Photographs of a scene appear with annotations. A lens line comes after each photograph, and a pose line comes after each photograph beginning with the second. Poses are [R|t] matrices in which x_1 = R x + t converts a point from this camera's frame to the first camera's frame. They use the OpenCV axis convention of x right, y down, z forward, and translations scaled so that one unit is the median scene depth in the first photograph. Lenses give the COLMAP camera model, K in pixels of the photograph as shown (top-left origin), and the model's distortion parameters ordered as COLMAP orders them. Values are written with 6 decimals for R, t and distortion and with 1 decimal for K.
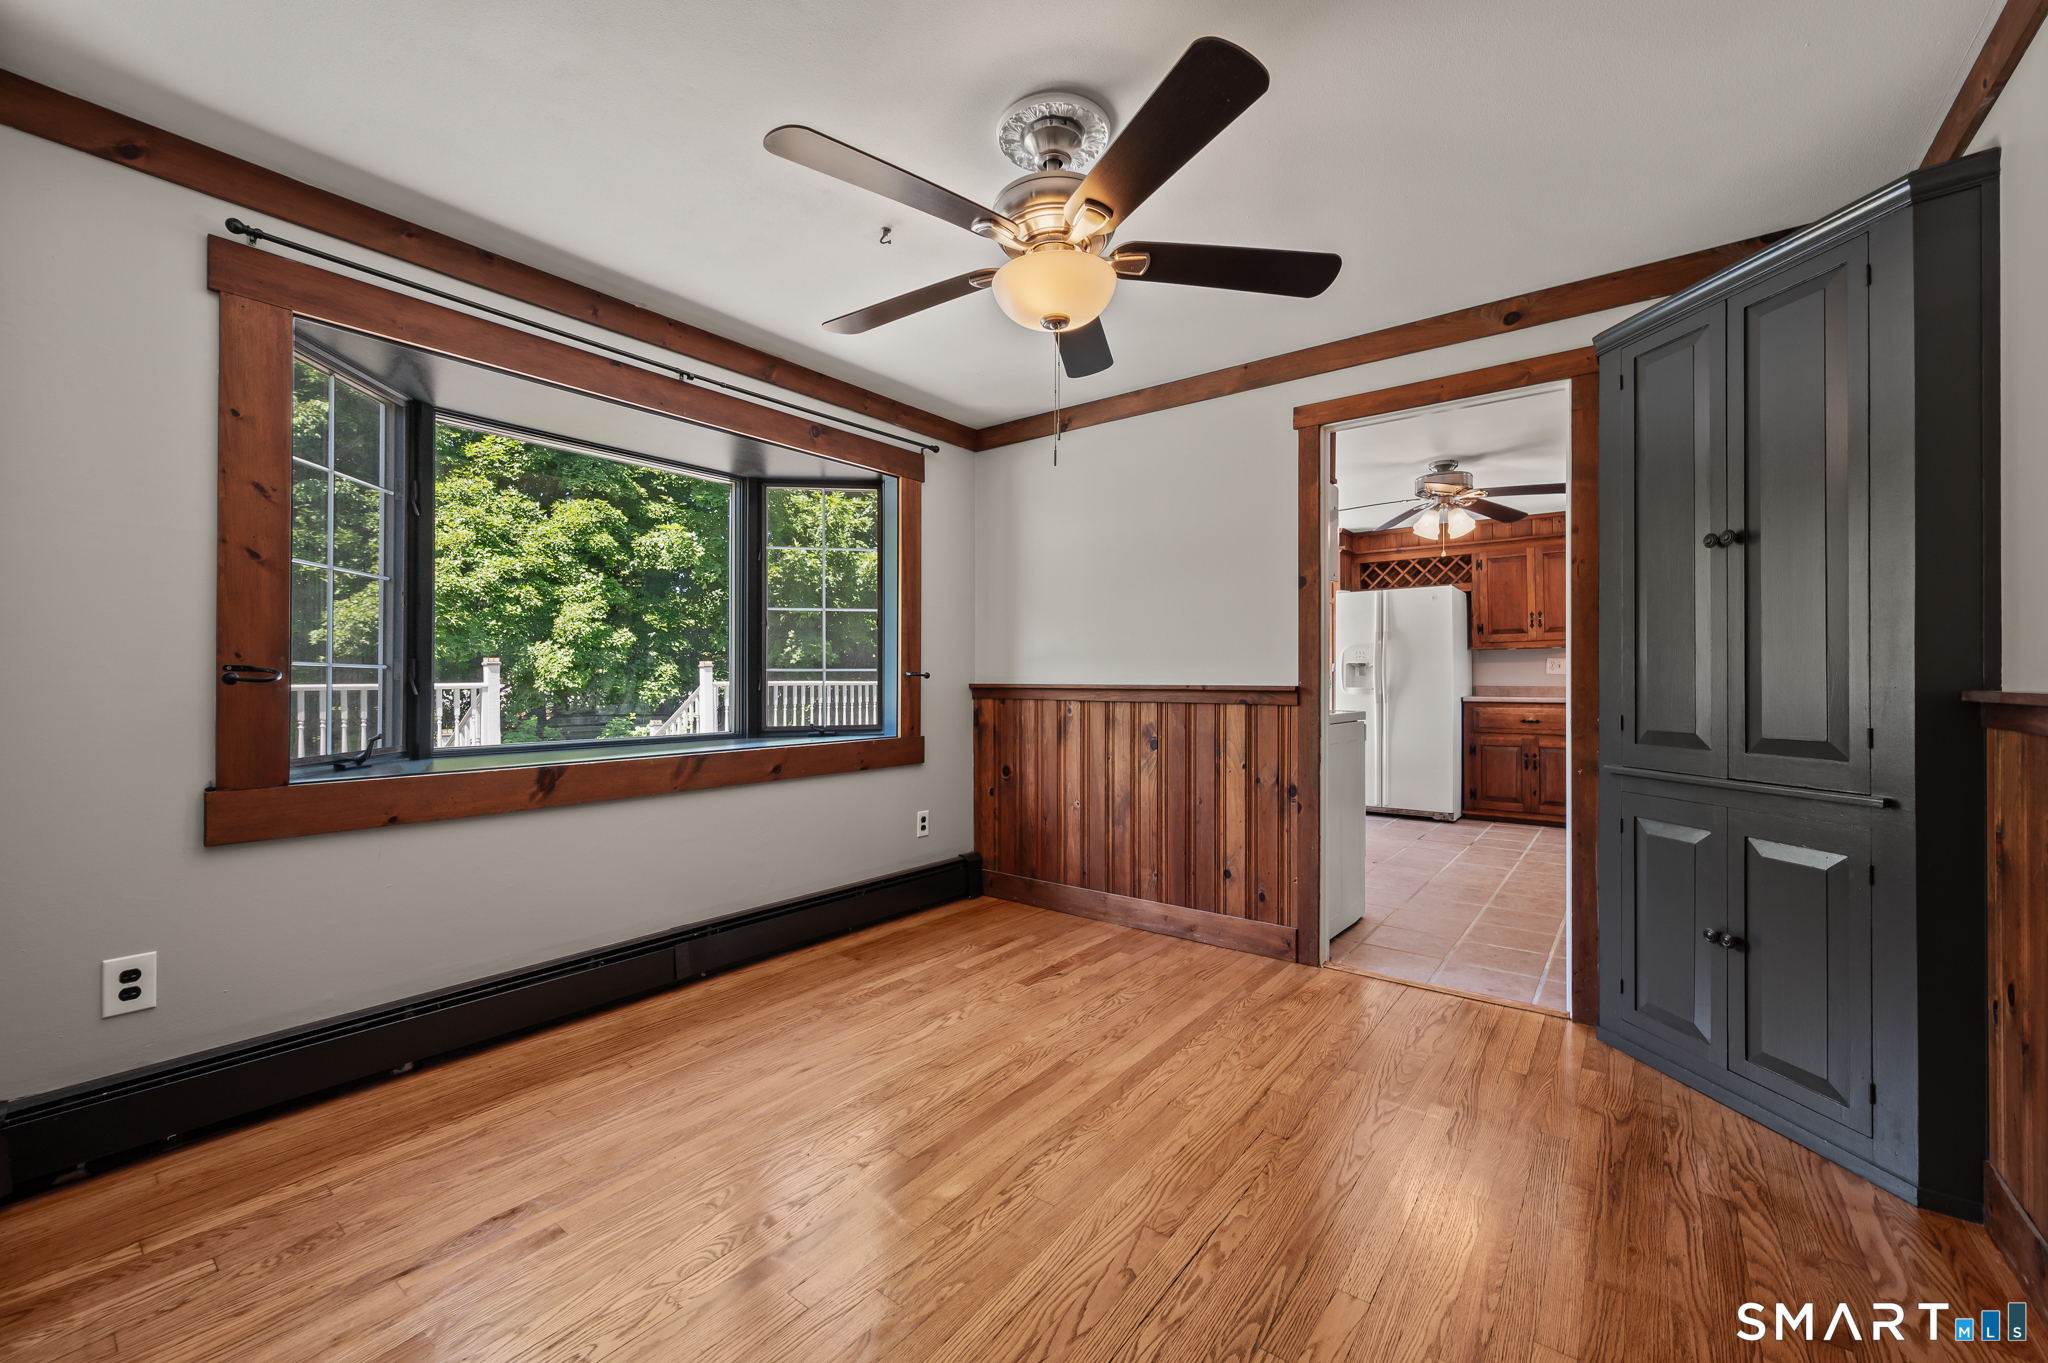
lens RADIAL K [[825.4, 0, 1035.7], [0, 825.4, 680.1], [0, 0, 1]] dist [-0.000347, -0.000229]
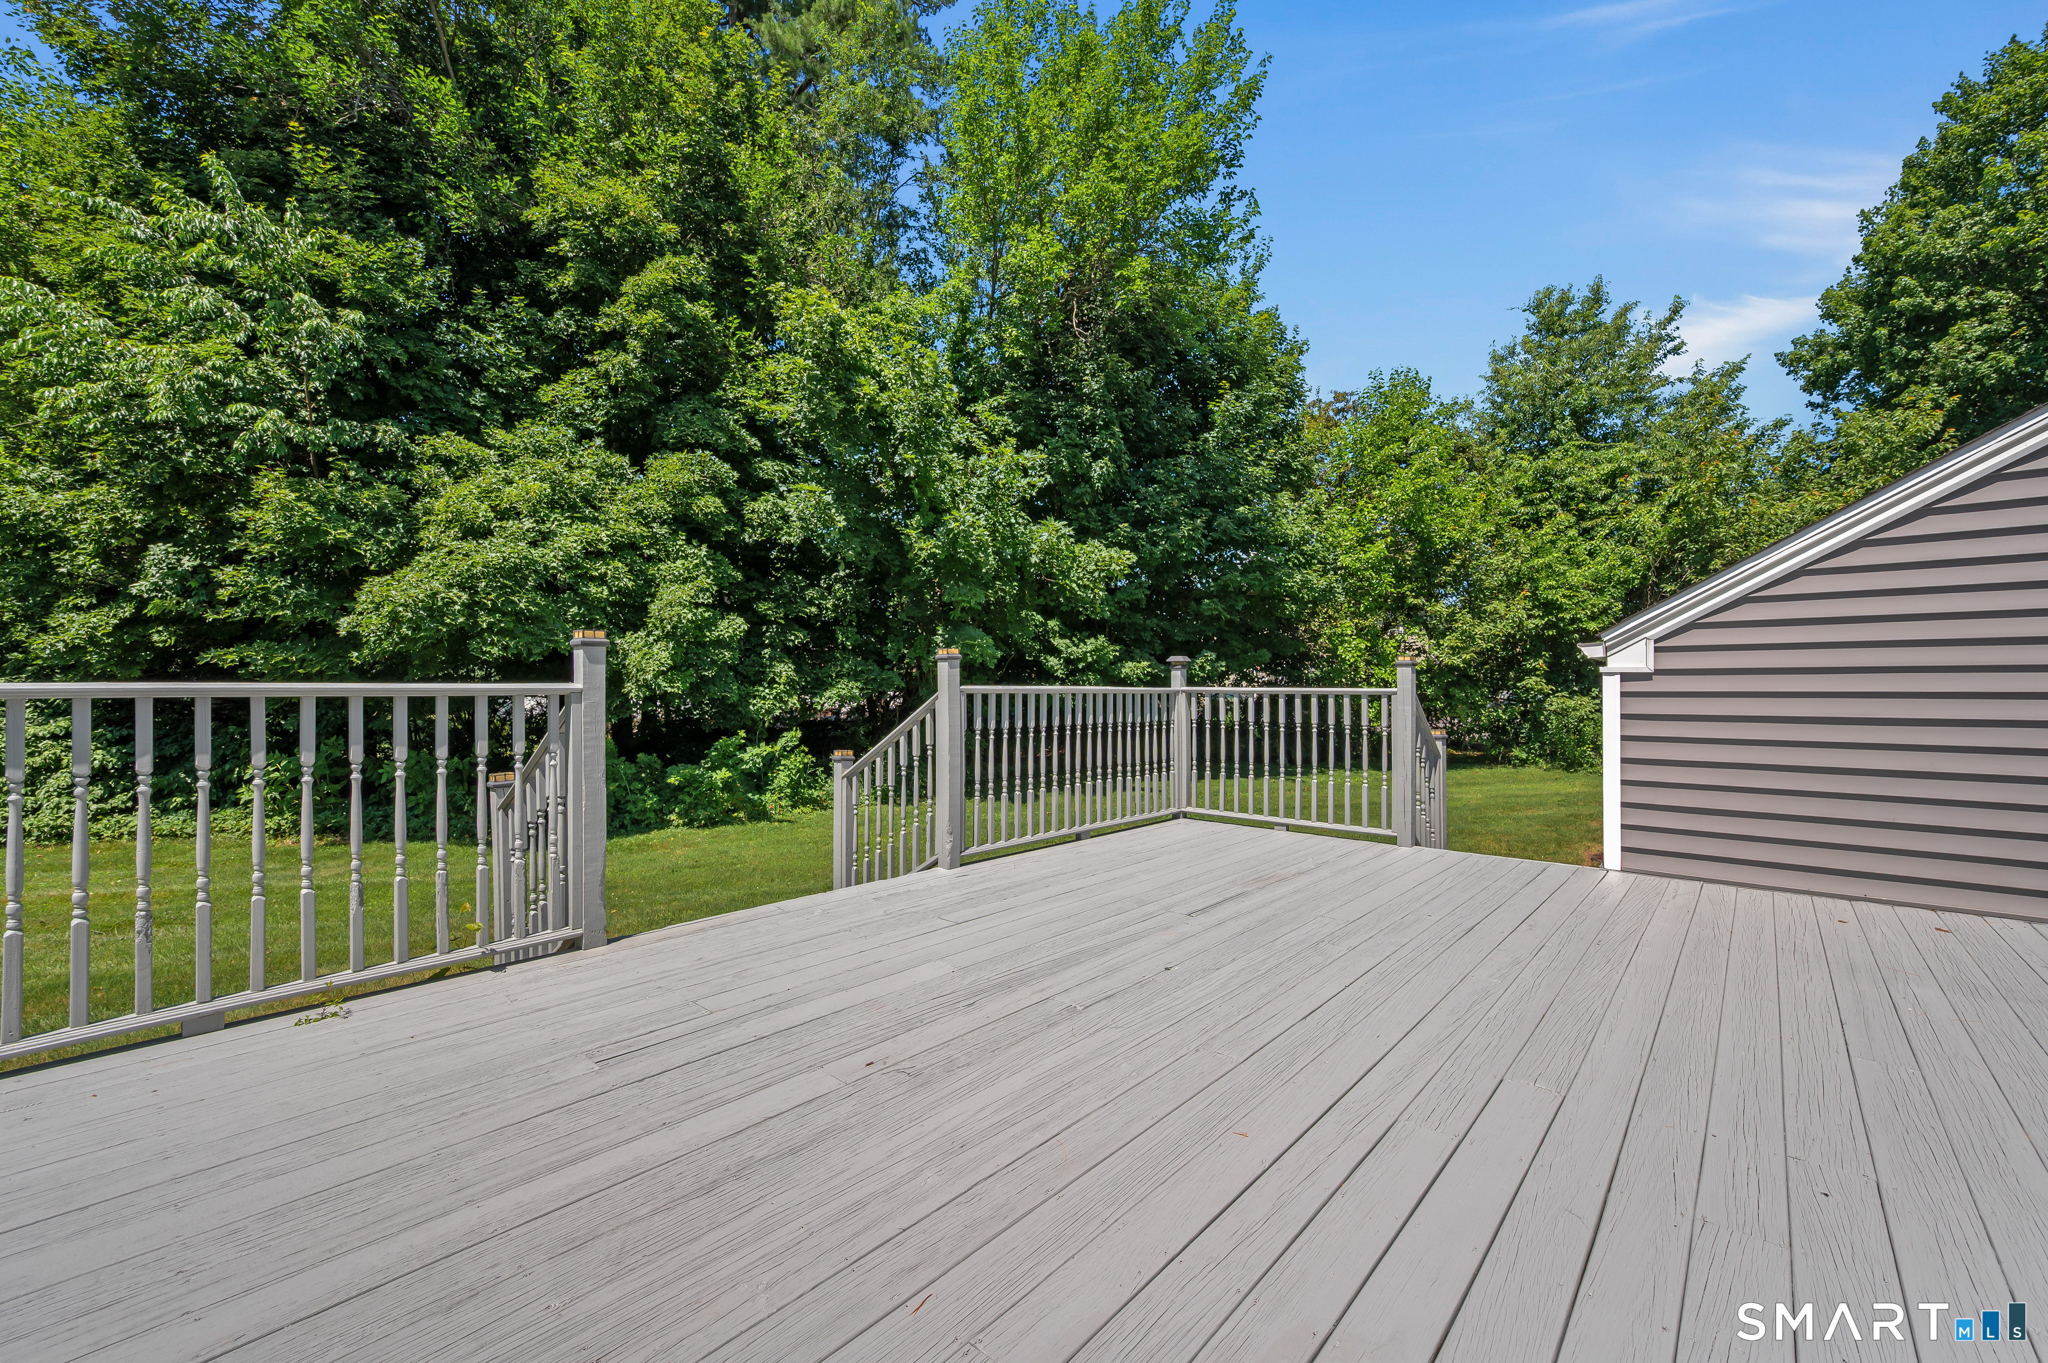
lens RADIAL K [[825.4, 0, 1026.9], [0, 825.4, 685.4], [0, 0, 1]] dist [-0.000347, -0.000229]
pose [[0.997471, 0.004638, -0.070917, -0.187638], [-0.004802, 0.999986, -0.002154, 0.002151], [0.070906, 0.002489, 0.997480, 0.272982]]
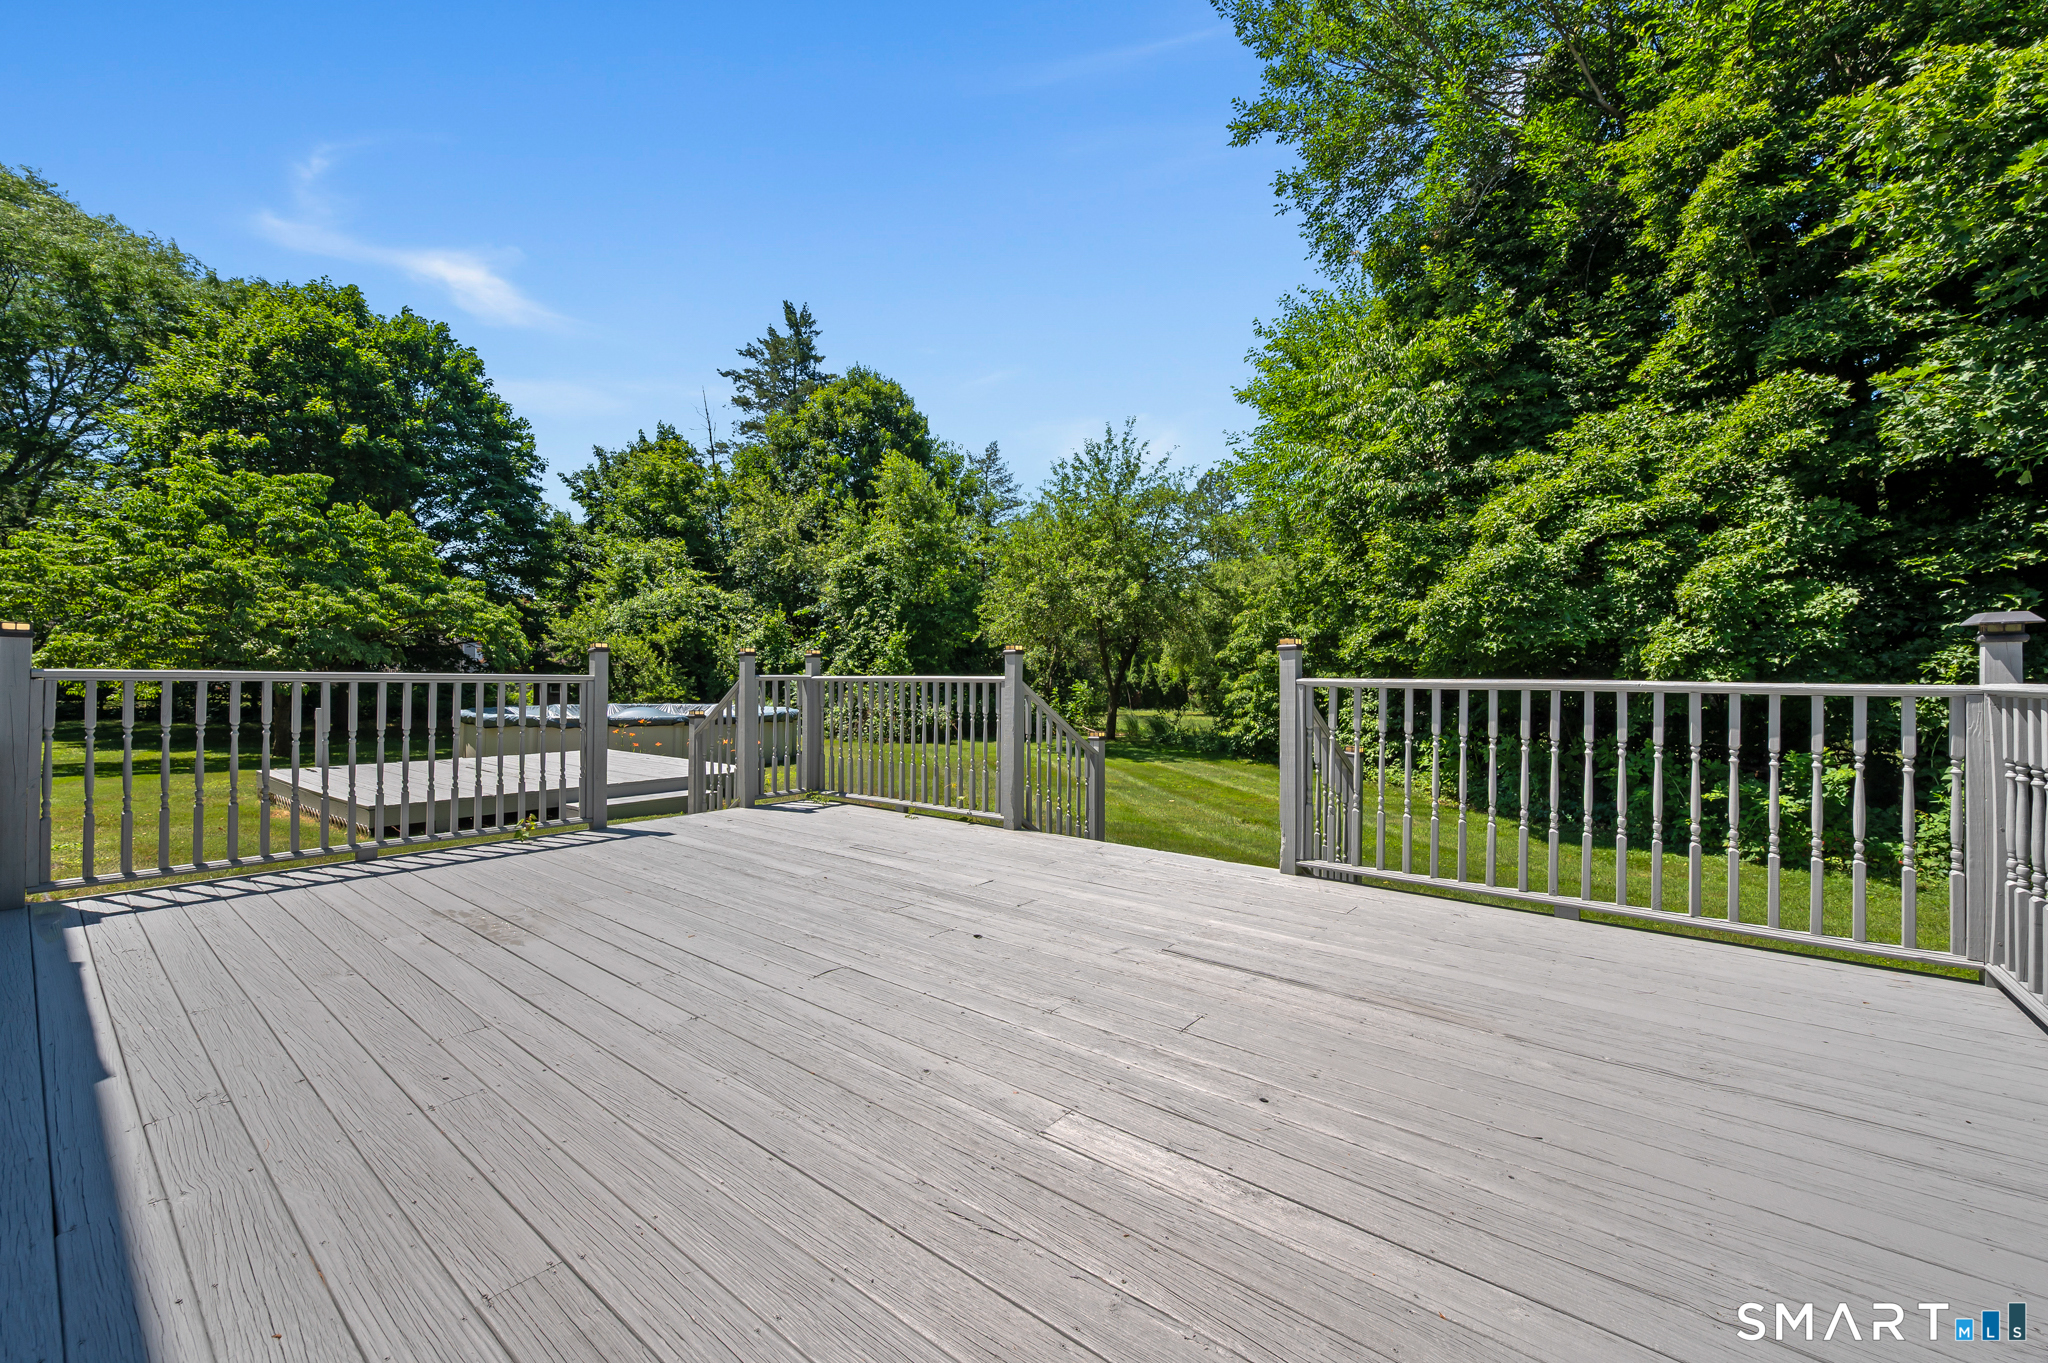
lens RADIAL K [[825.4, 0, 1035.5], [0, 825.4, 690.9], [0, 0, 1]] dist [-0.000347, -0.000229]
pose [[-0.023414, 0.017894, -0.999566, 0.084834], [-0.004930, 0.999826, 0.018014, 0.001414], [0.999714, 0.005350, -0.023322, 0.528763]]
